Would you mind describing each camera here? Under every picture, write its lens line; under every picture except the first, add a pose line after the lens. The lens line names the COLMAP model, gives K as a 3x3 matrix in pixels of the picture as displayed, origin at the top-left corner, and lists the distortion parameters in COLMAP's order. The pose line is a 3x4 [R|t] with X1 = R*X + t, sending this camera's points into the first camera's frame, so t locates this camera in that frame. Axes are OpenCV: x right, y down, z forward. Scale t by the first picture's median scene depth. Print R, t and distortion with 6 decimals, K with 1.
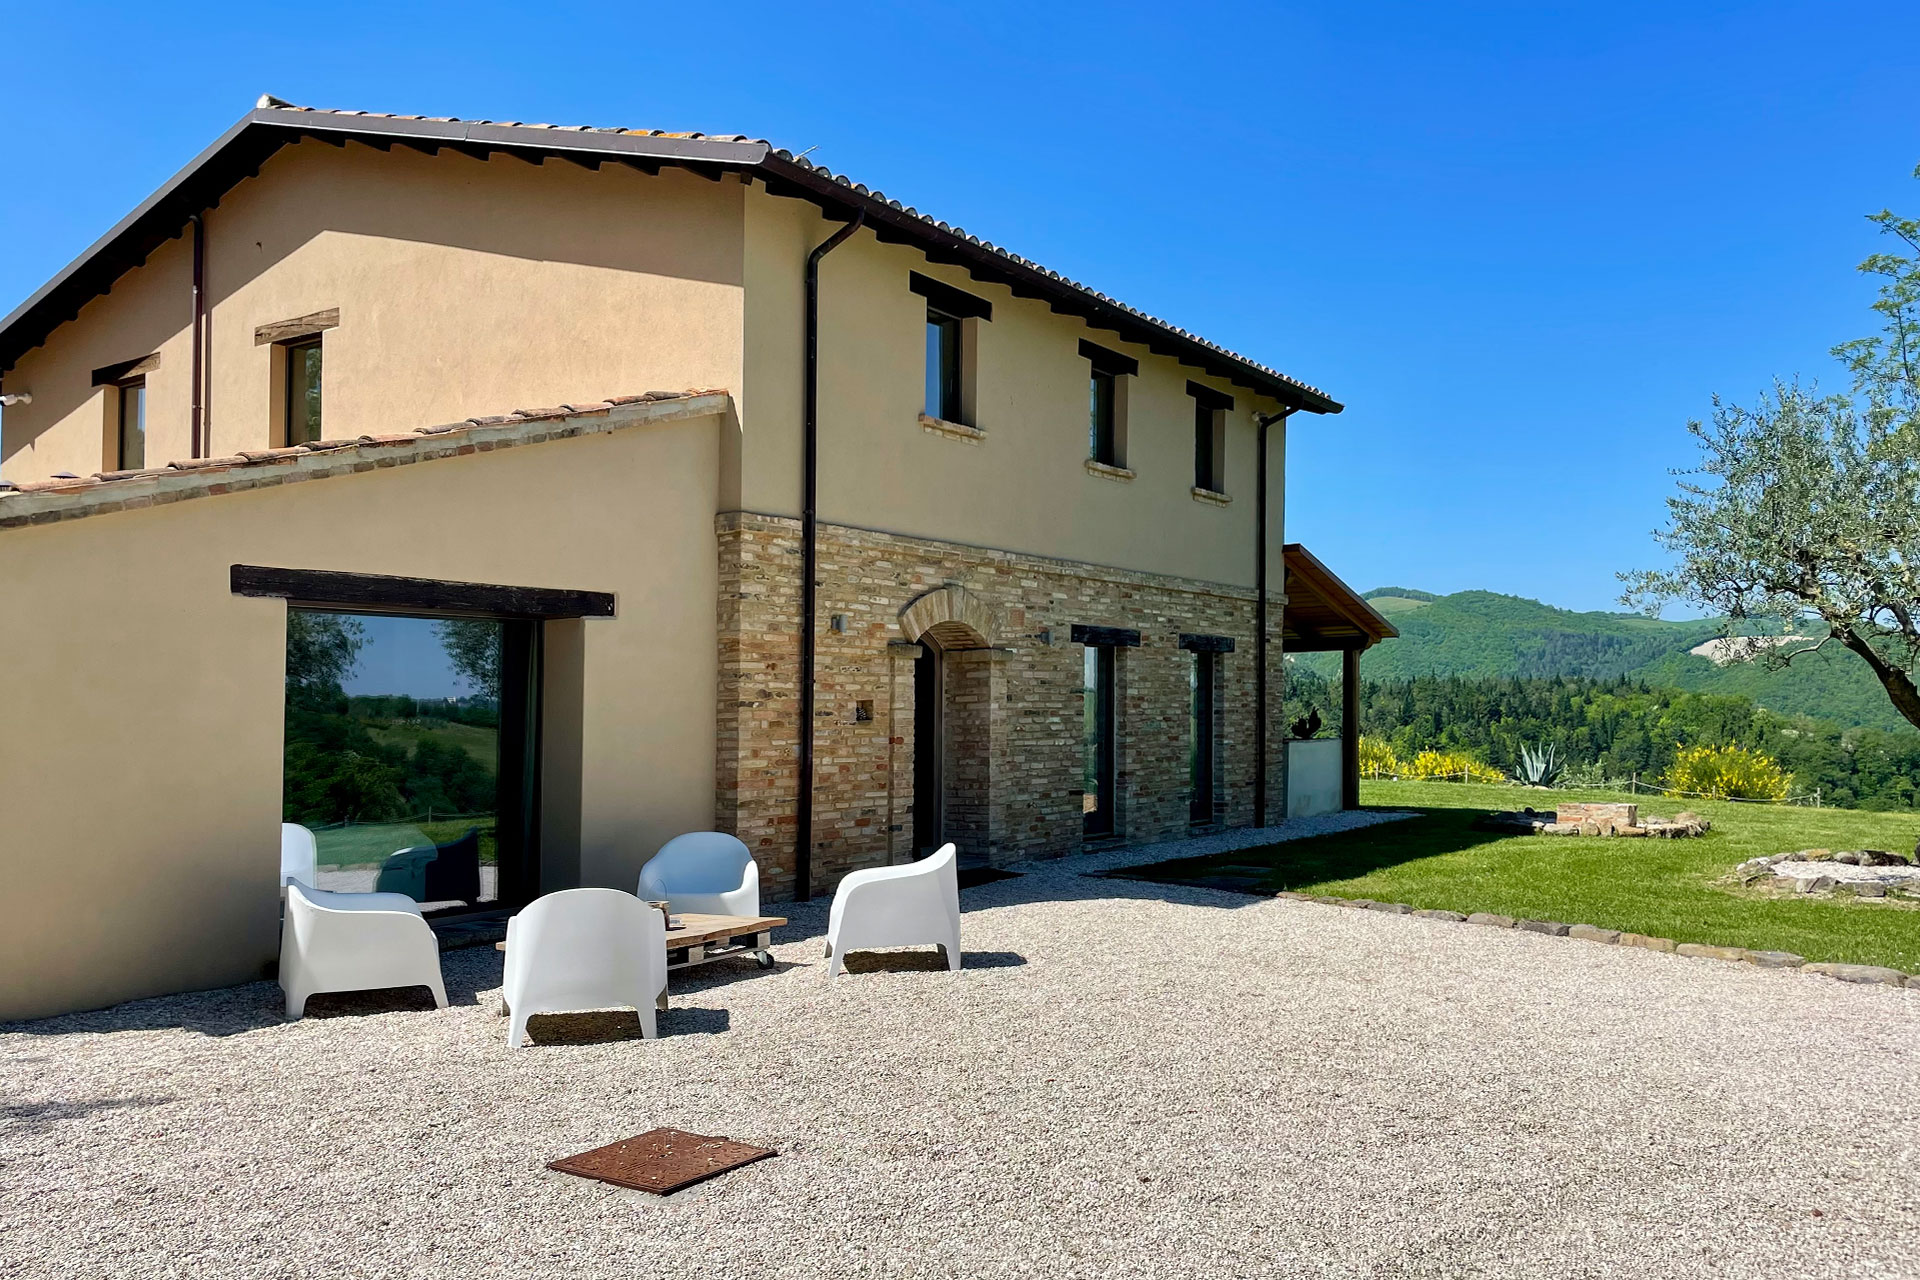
lens RADIAL K [[1570.7, 0, 960.0], [0, 1570.7, 640.0], [0, 0, 1]] dist [0.063497, -0.006487]
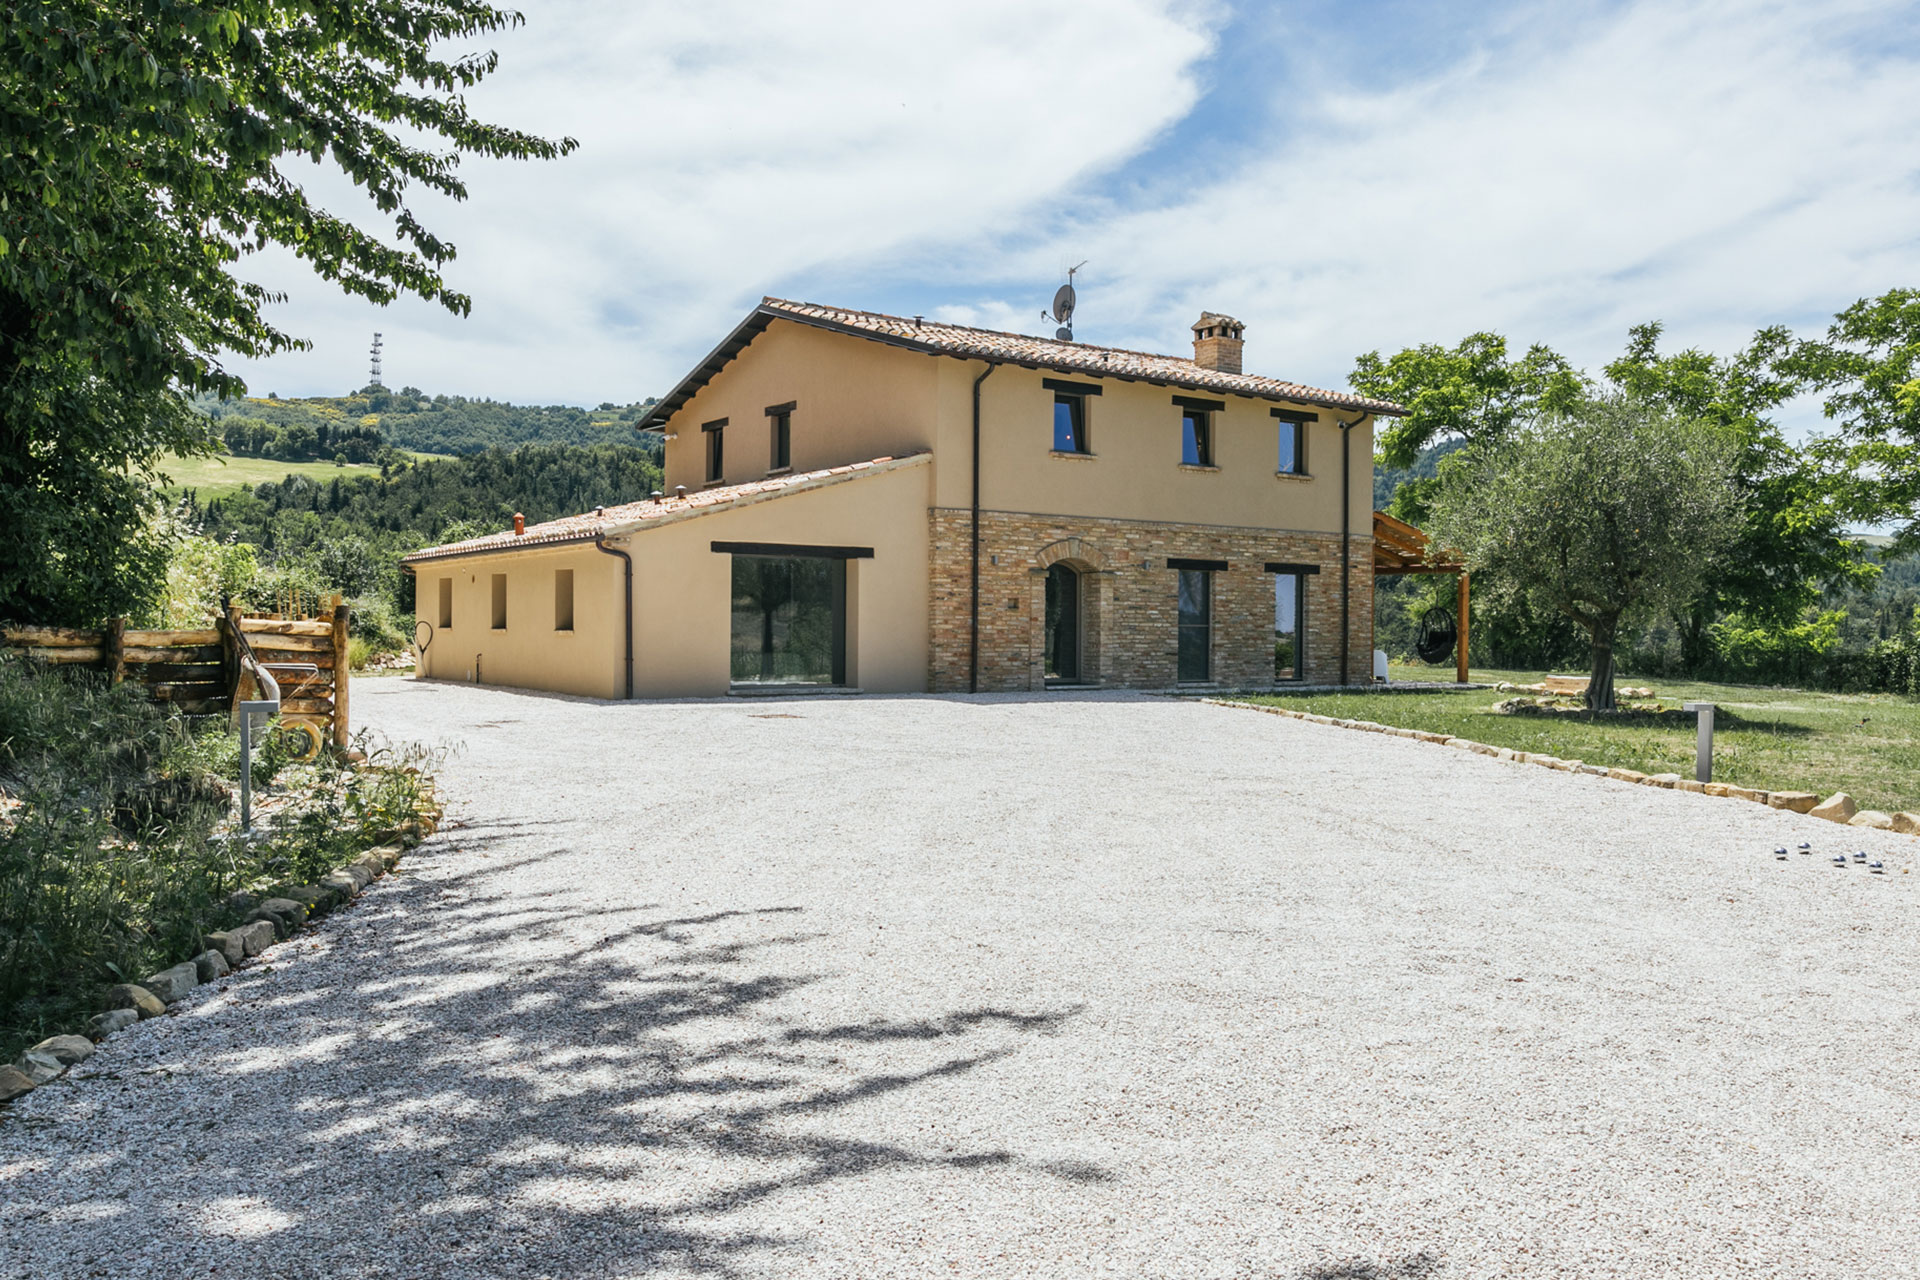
lens RADIAL K [[1570.7, 0, 960.0], [0, 1570.7, 640.0], [0, 0, 1]] dist [0.063497, -0.006487]
pose [[0.929808, 0.012667, -0.367826, 0.553044], [0.004572, 0.998933, 0.045960, -0.000635], [0.368016, -0.044416, 0.928758, -0.800206]]
